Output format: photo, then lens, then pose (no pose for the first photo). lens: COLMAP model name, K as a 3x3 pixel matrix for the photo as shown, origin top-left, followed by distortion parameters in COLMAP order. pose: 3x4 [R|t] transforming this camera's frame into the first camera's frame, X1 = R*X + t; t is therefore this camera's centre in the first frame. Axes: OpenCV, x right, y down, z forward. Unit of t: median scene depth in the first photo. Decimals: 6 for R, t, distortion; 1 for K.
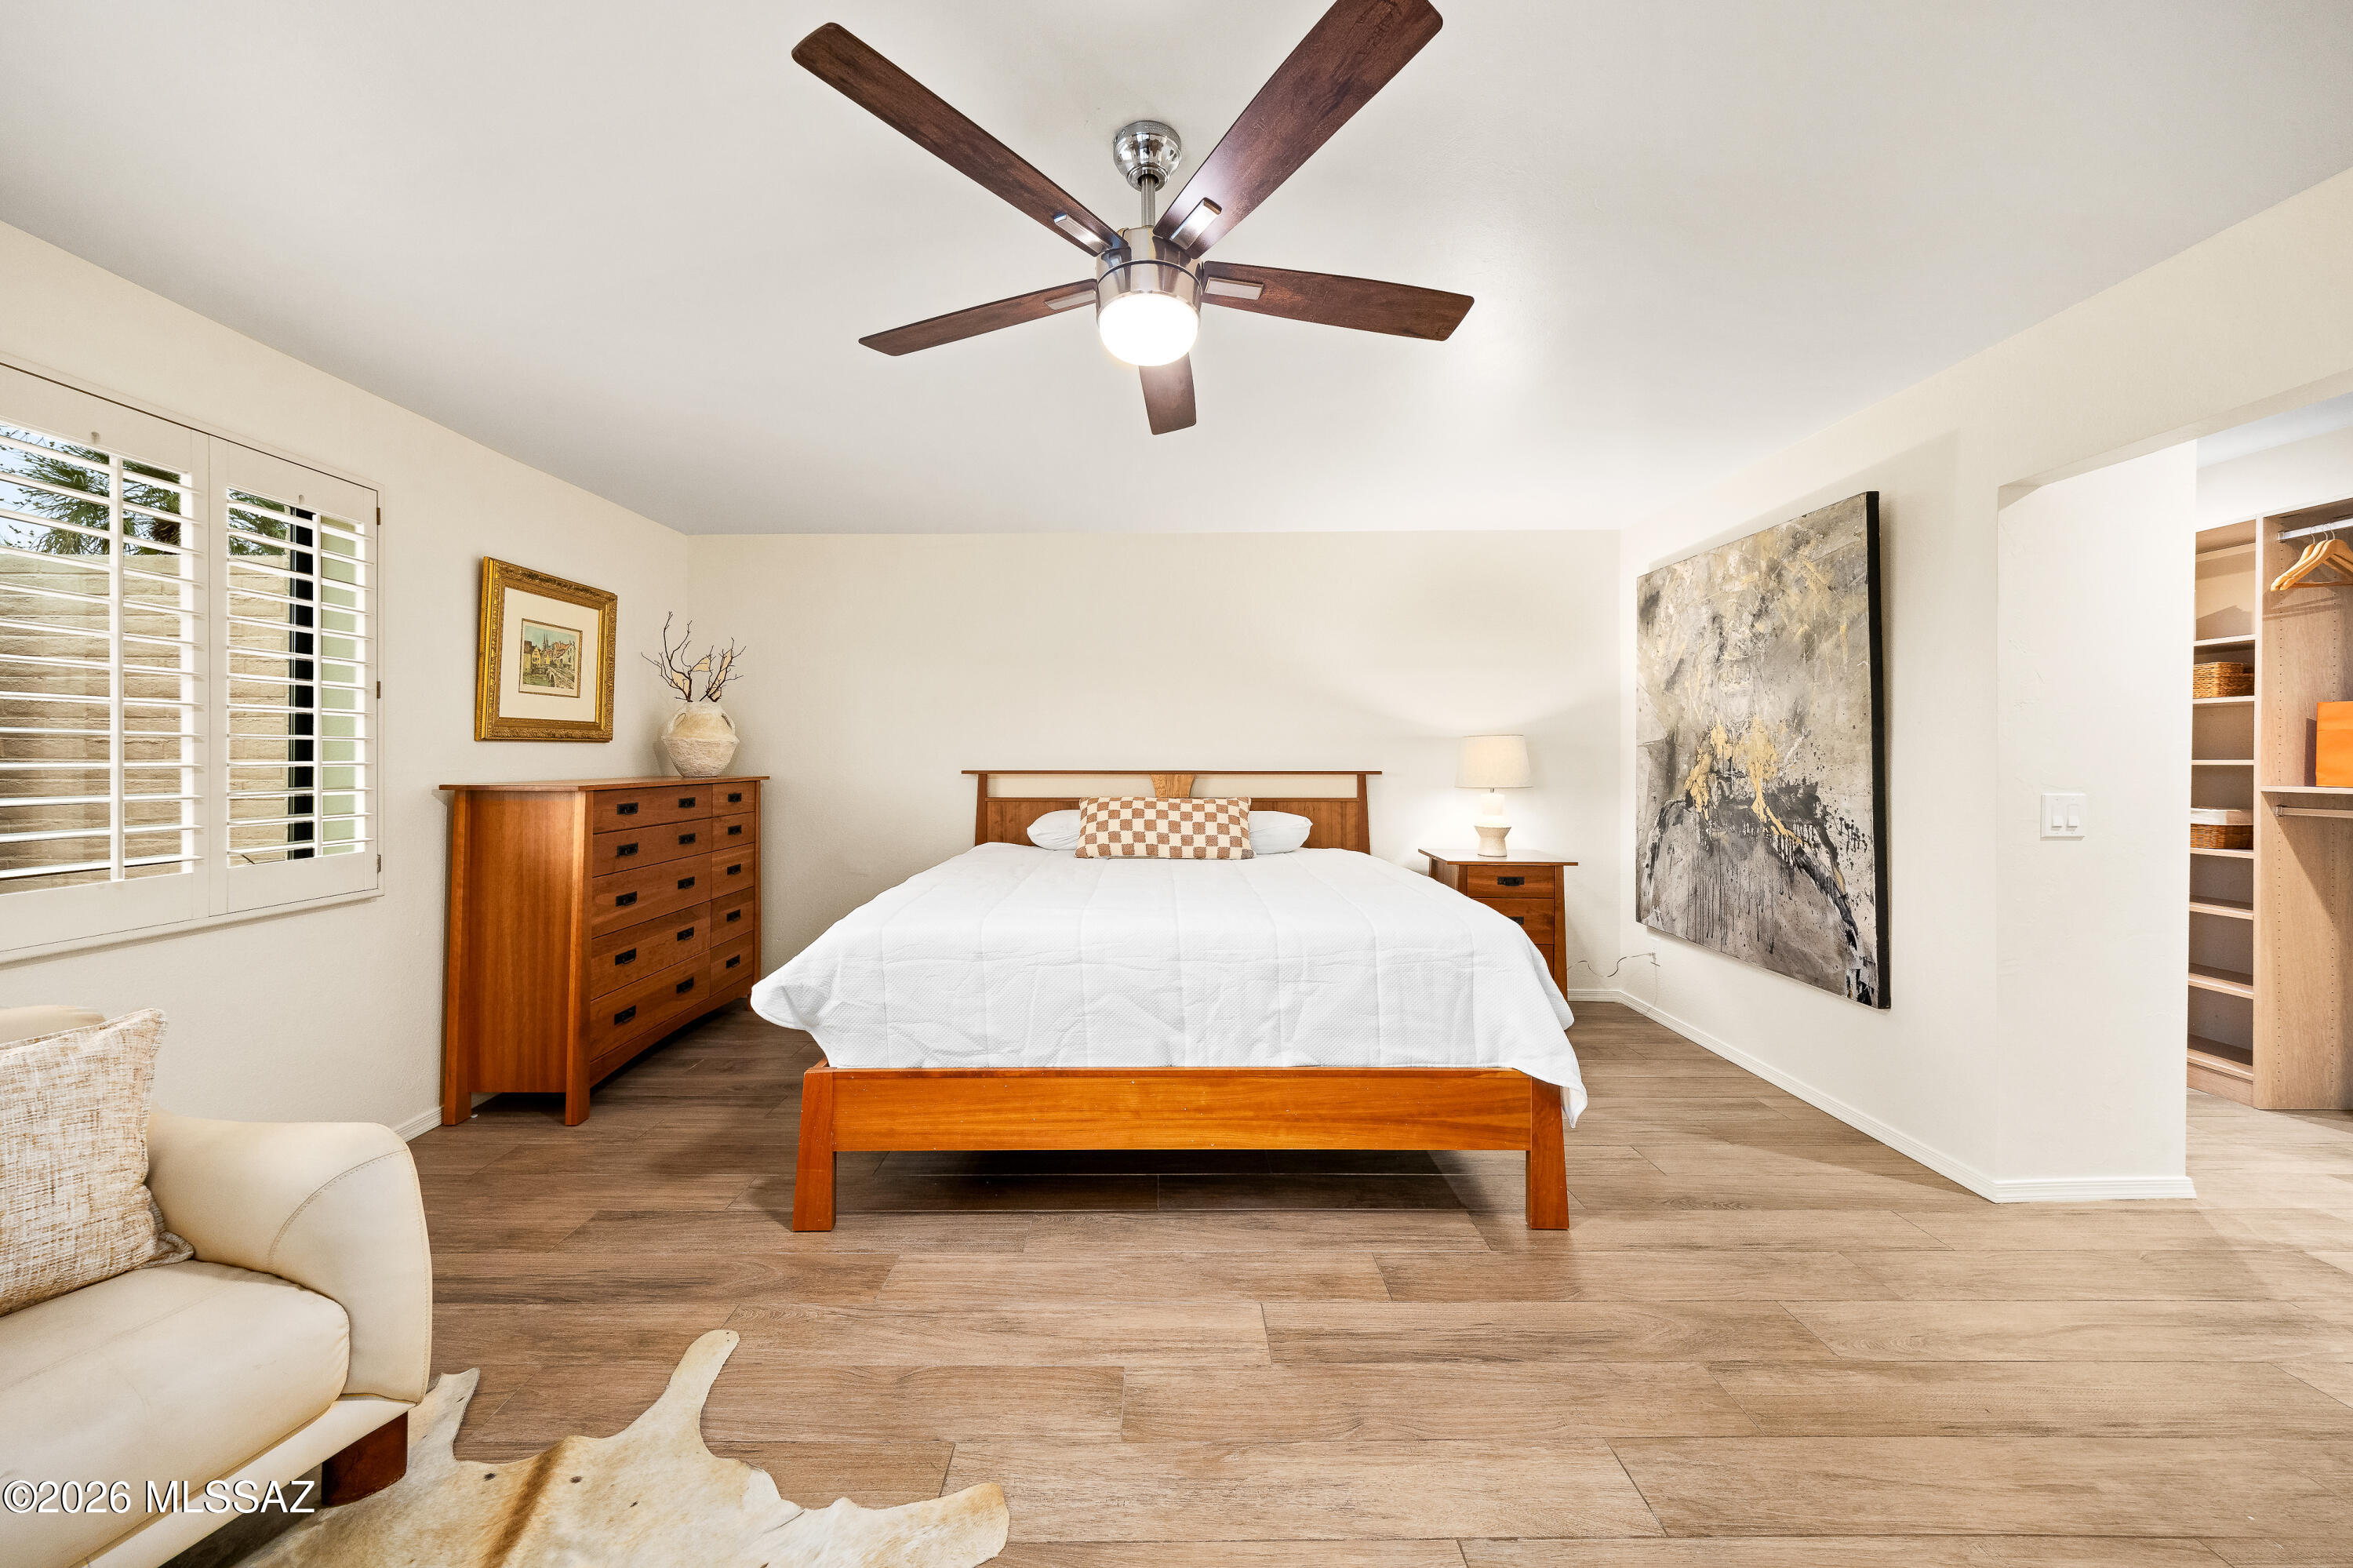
lens RADIAL K [[856.0, 0, 1150.8], [0, 856.0, 751.6], [0, 0, 1]] dist [0.005196, -0.000620]
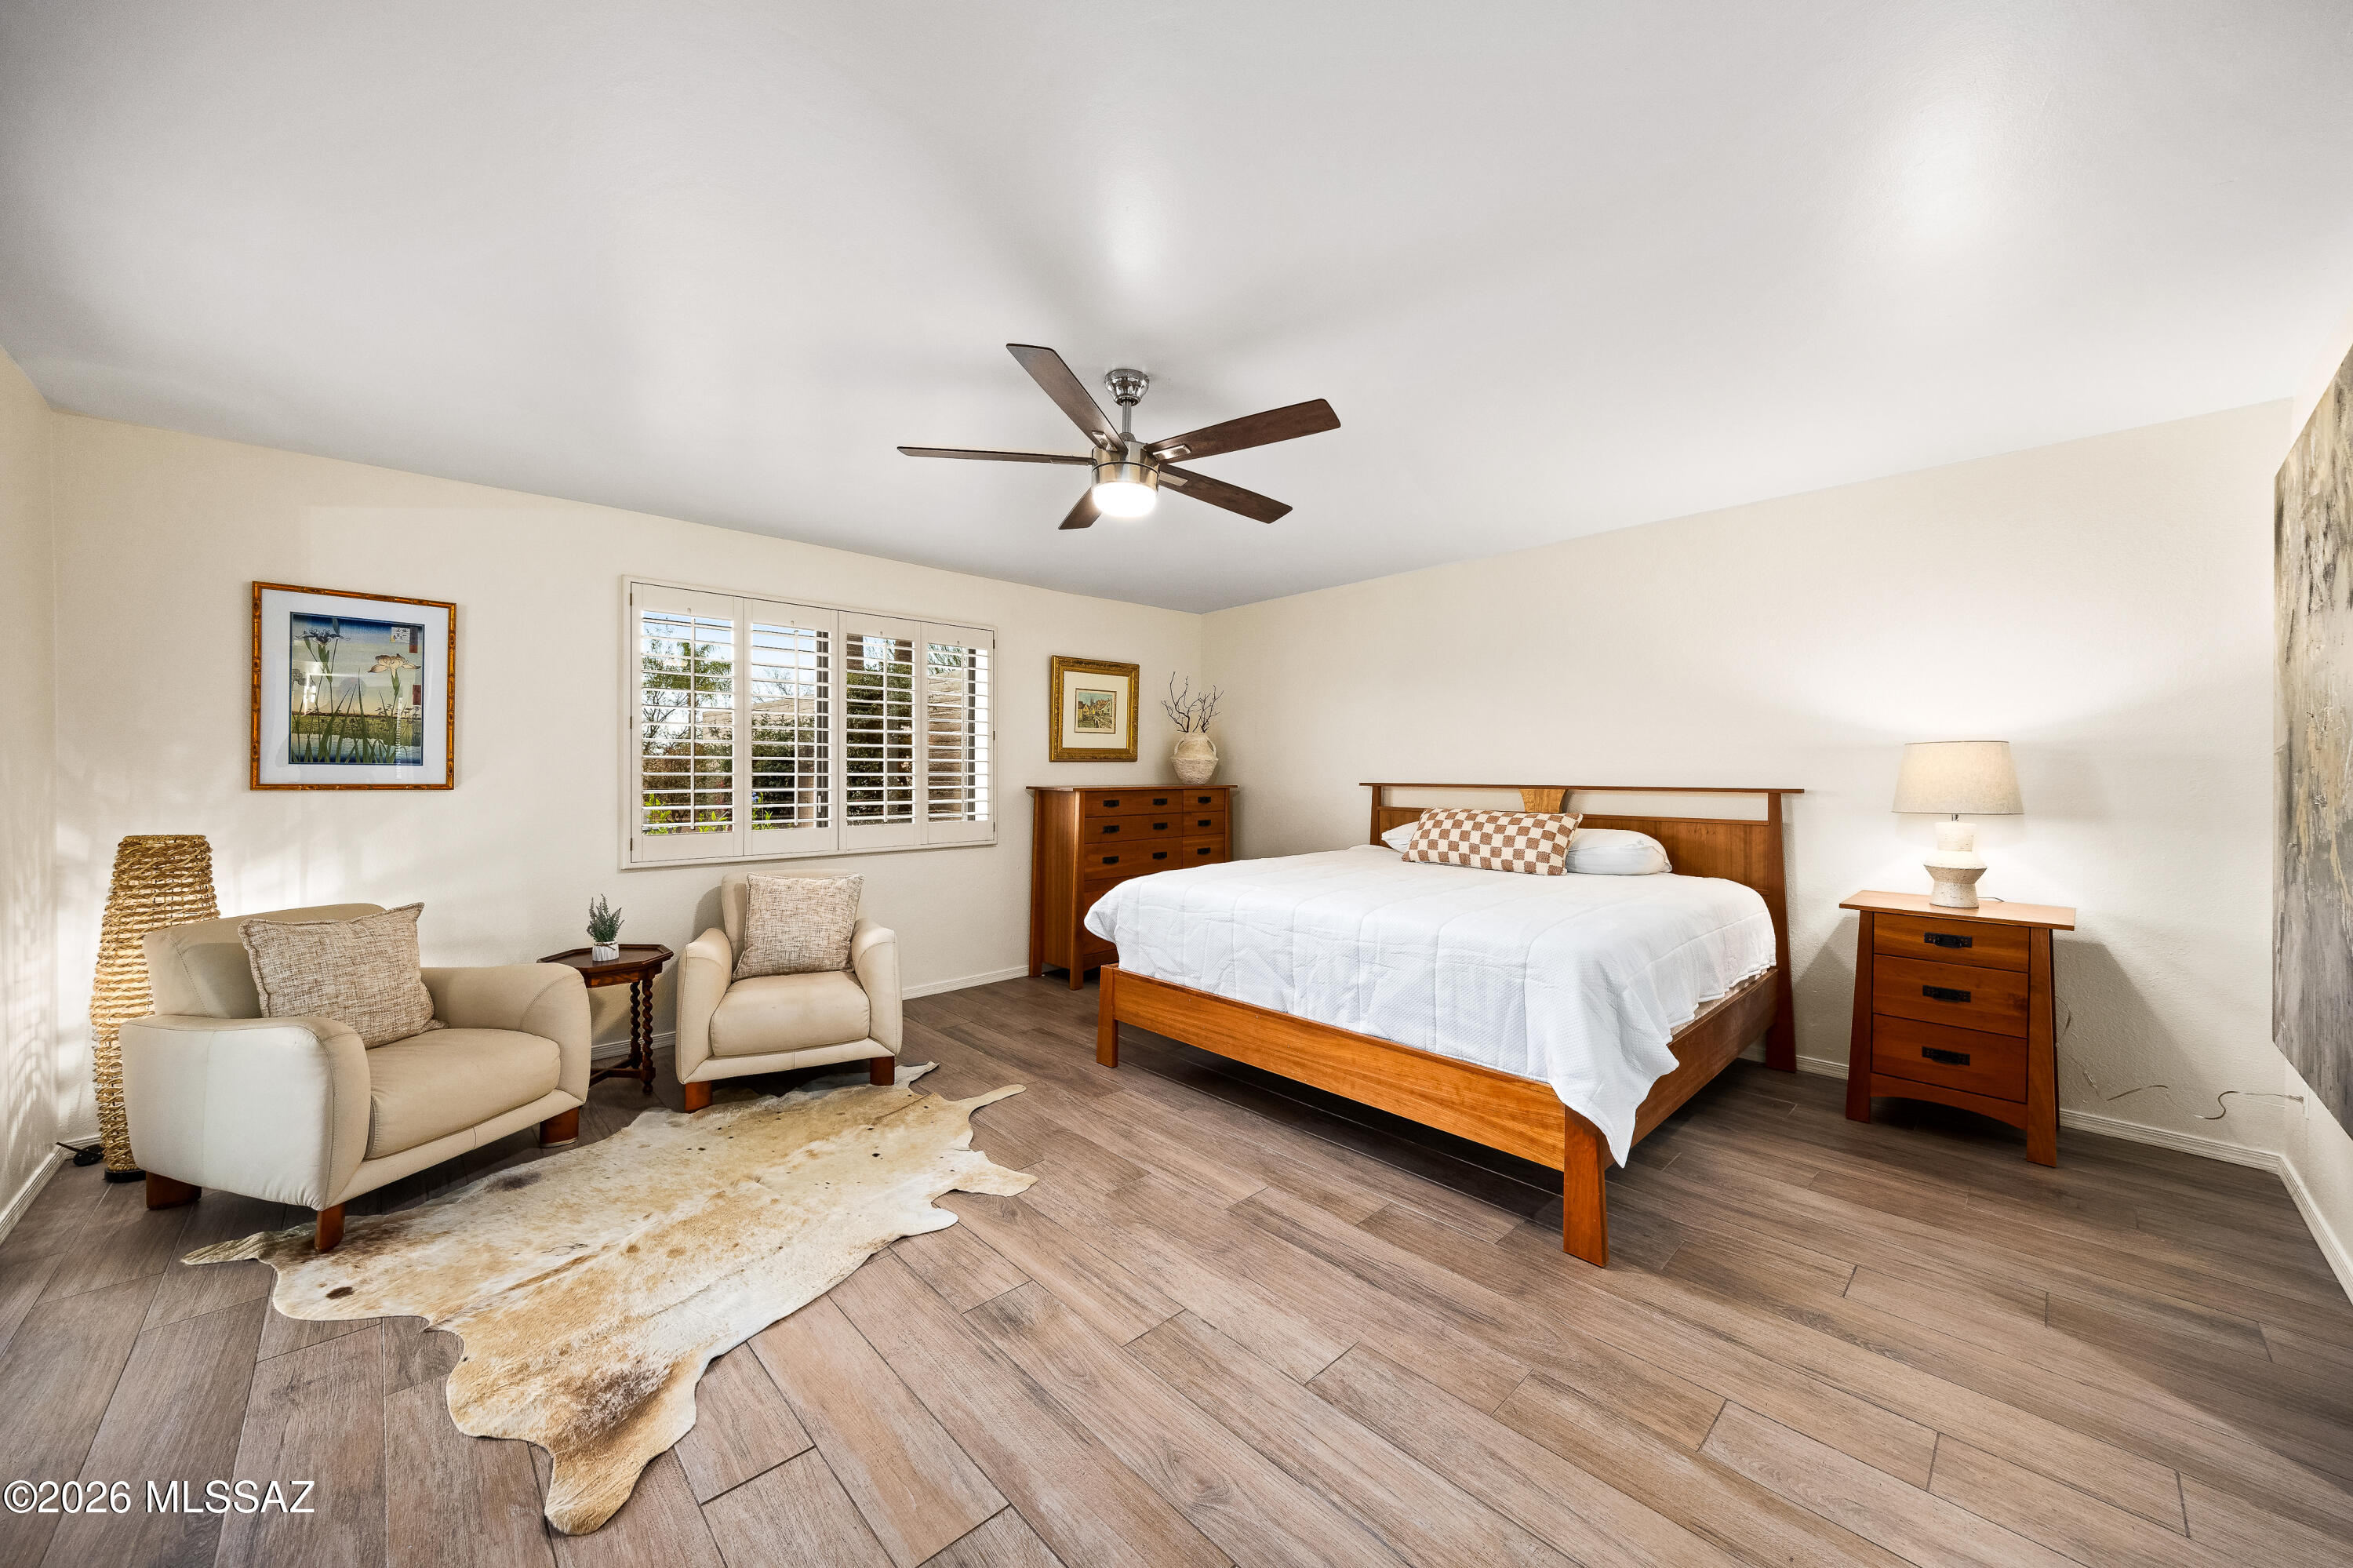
lens RADIAL K [[830.1, 0, 1136.5], [0, 830.1, 772.0], [0, 0, 1]] dist [0.003122, 0.000048]
pose [[0.673628, 0.002770, -0.739066, 0.654990], [0.002133, 0.999982, 0.005693, -0.000775], [0.739068, -0.005411, 0.673609, -0.002951]]
